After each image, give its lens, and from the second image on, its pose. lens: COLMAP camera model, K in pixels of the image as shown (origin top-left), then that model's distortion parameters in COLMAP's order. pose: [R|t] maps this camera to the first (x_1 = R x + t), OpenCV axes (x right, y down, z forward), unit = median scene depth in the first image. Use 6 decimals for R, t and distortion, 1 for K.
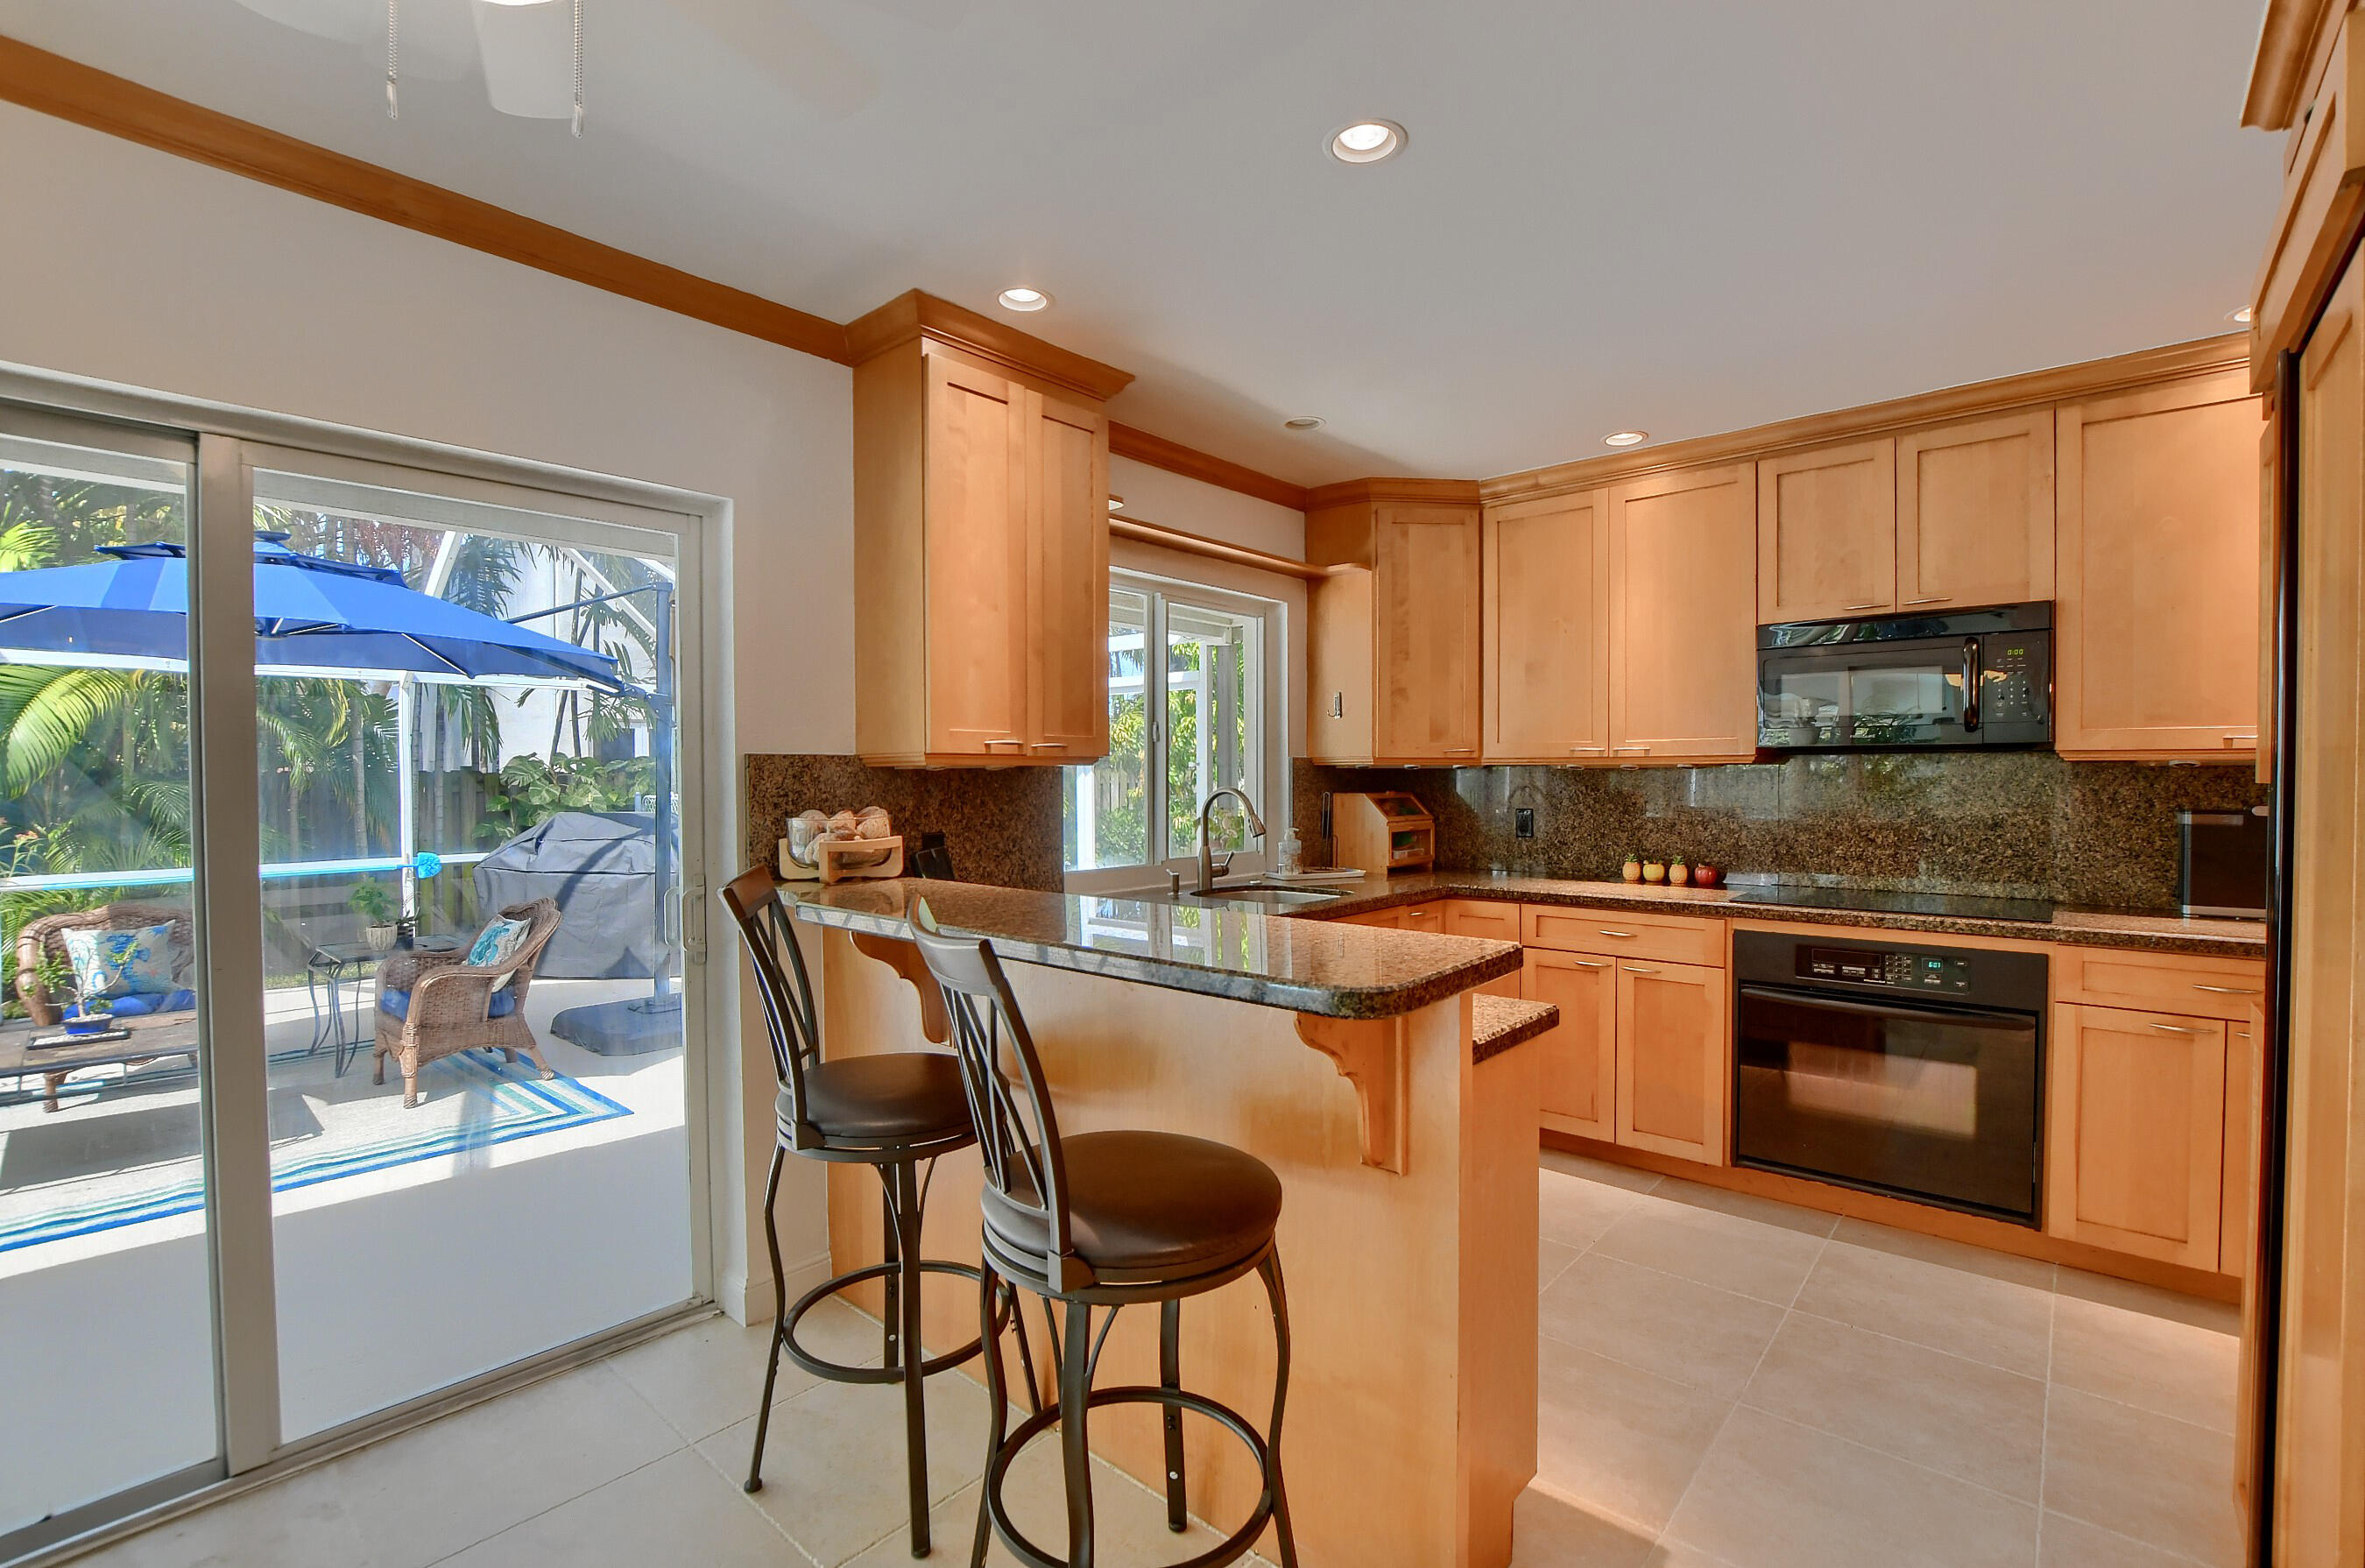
lens RADIAL K [[1061.2, 0, 1174.3], [0, 1061.2, 786.5], [0, 0, 1]] dist [-0.004467, -0.000028]
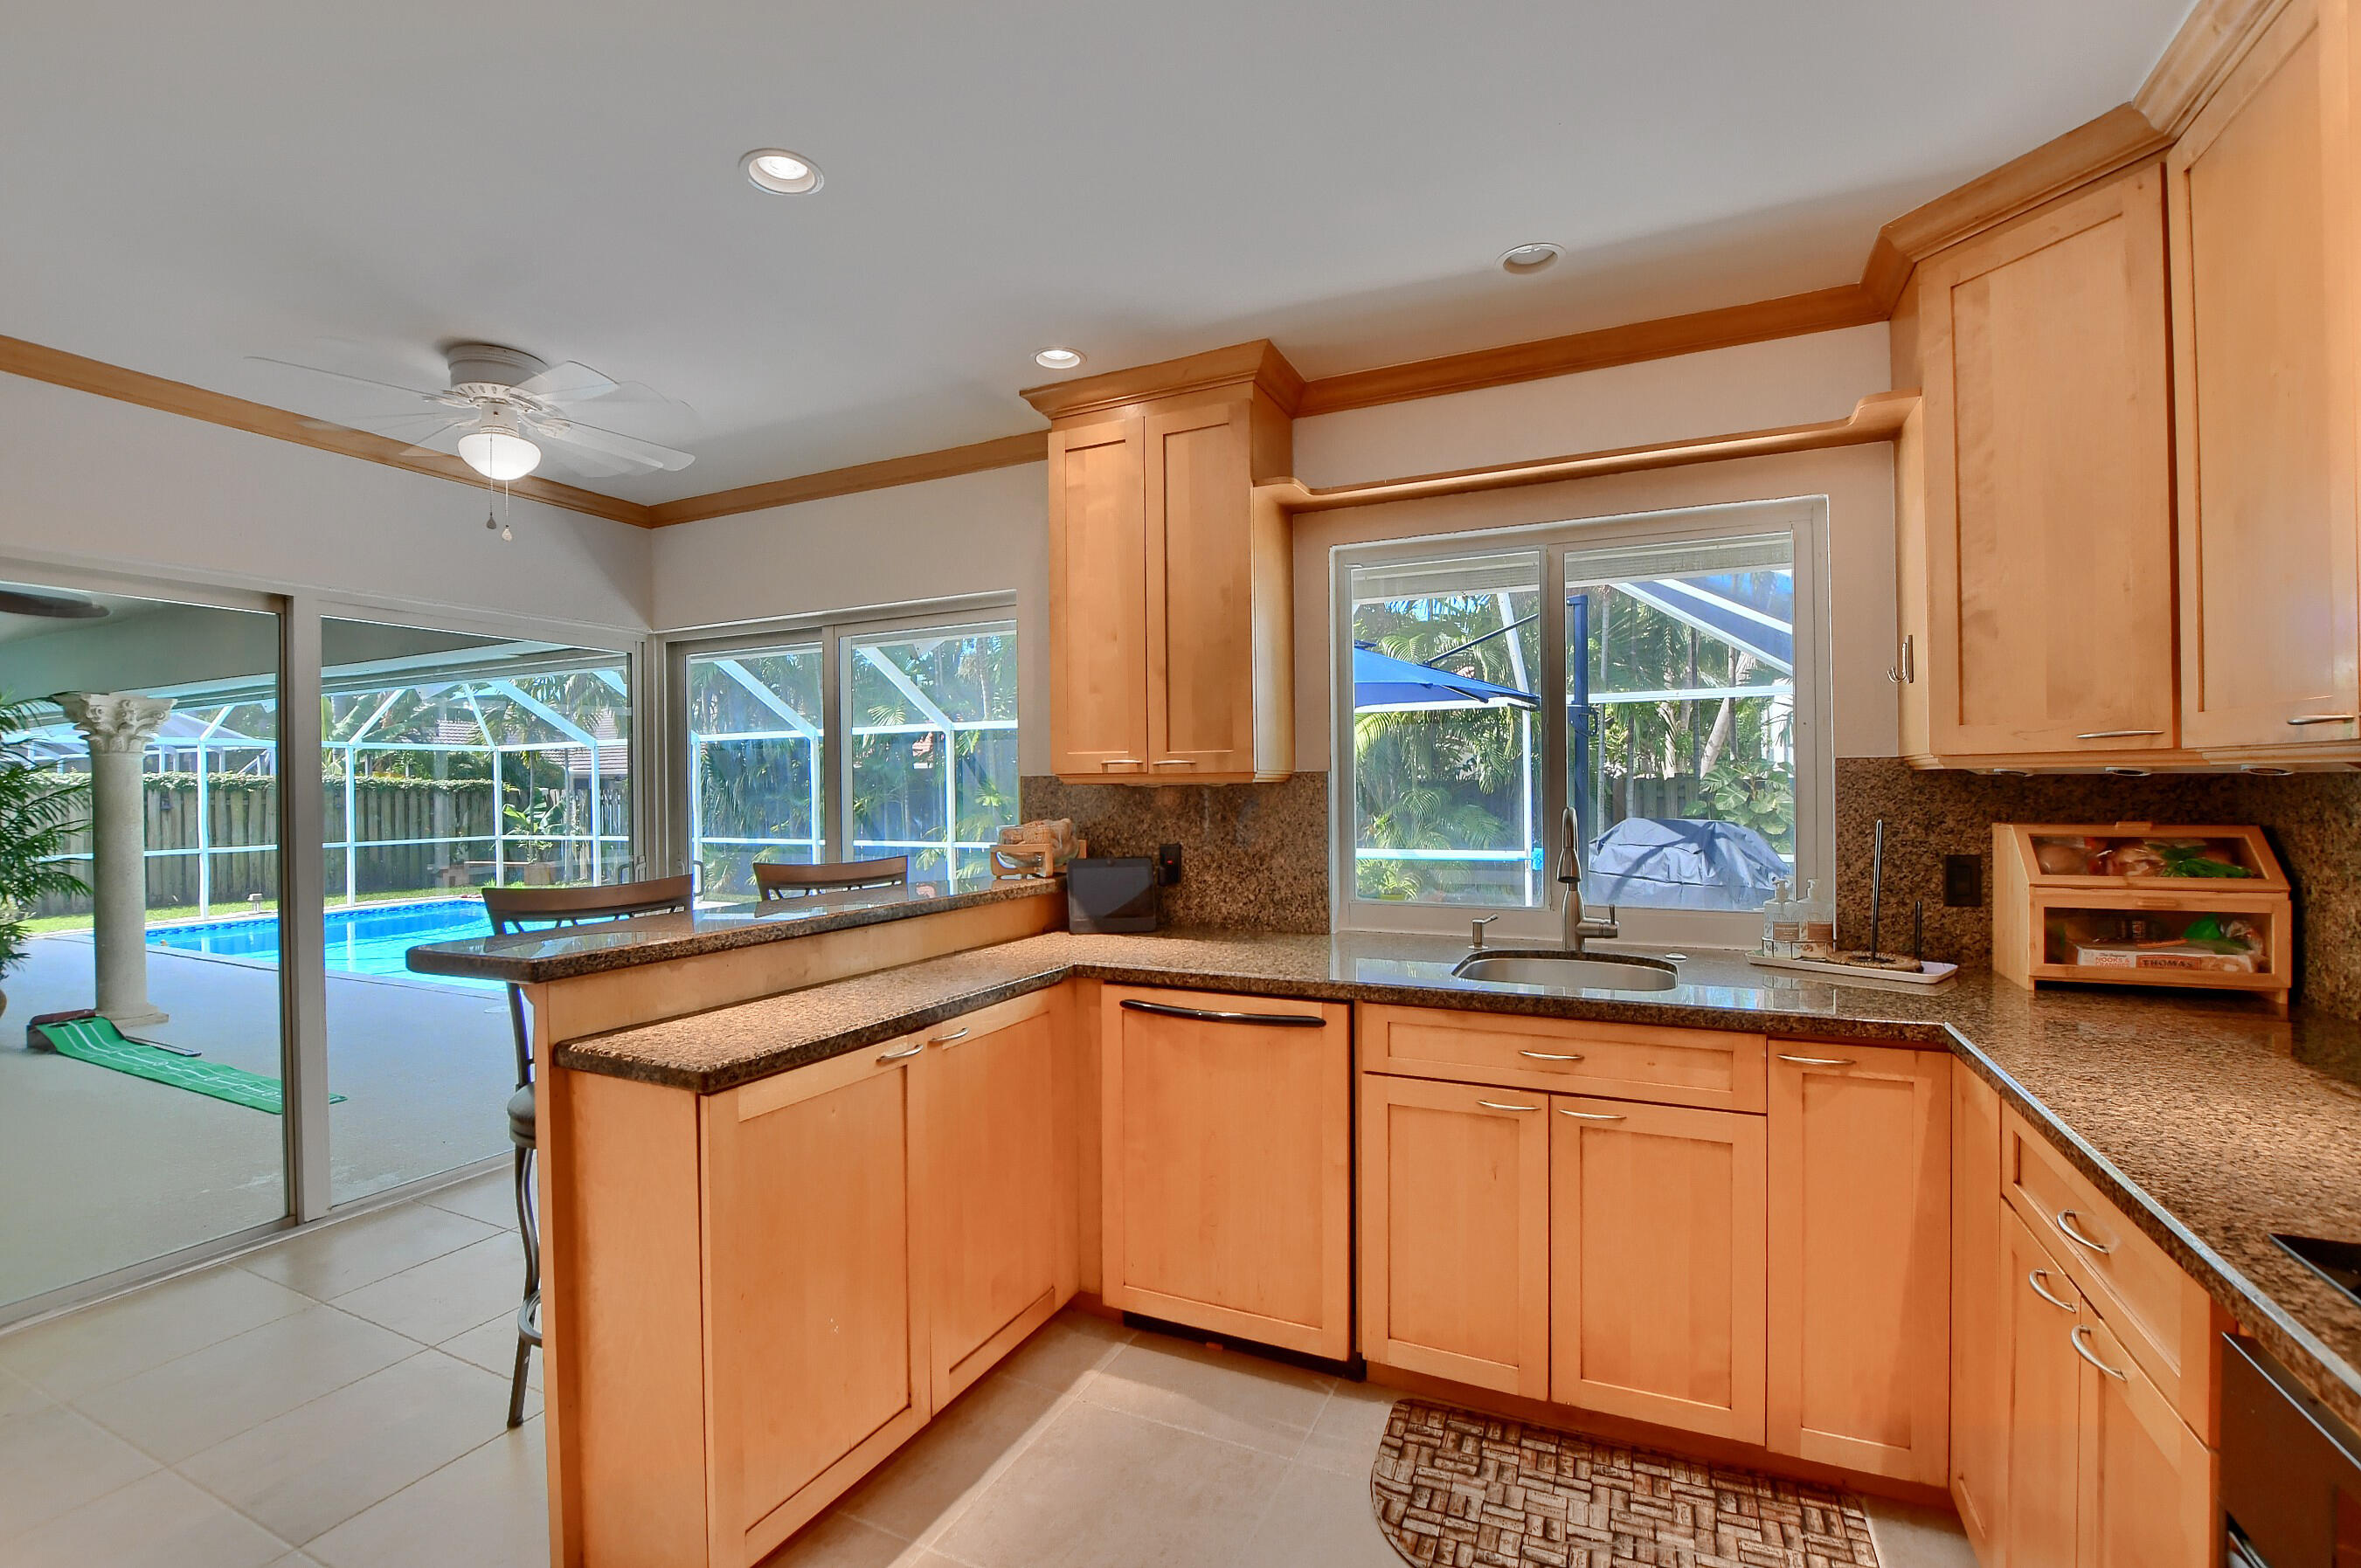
lens RADIAL K [[1059.2, 0, 1173.5], [0, 1059.2, 785.8], [0, 0, 1]] dist [-0.004467, -0.000028]
pose [[0.266152, 0.001795, -0.963929, 0.623673], [-0.003497, 0.999993, 0.000896, -0.013157], [0.963925, 0.003132, 0.266156, 0.547371]]
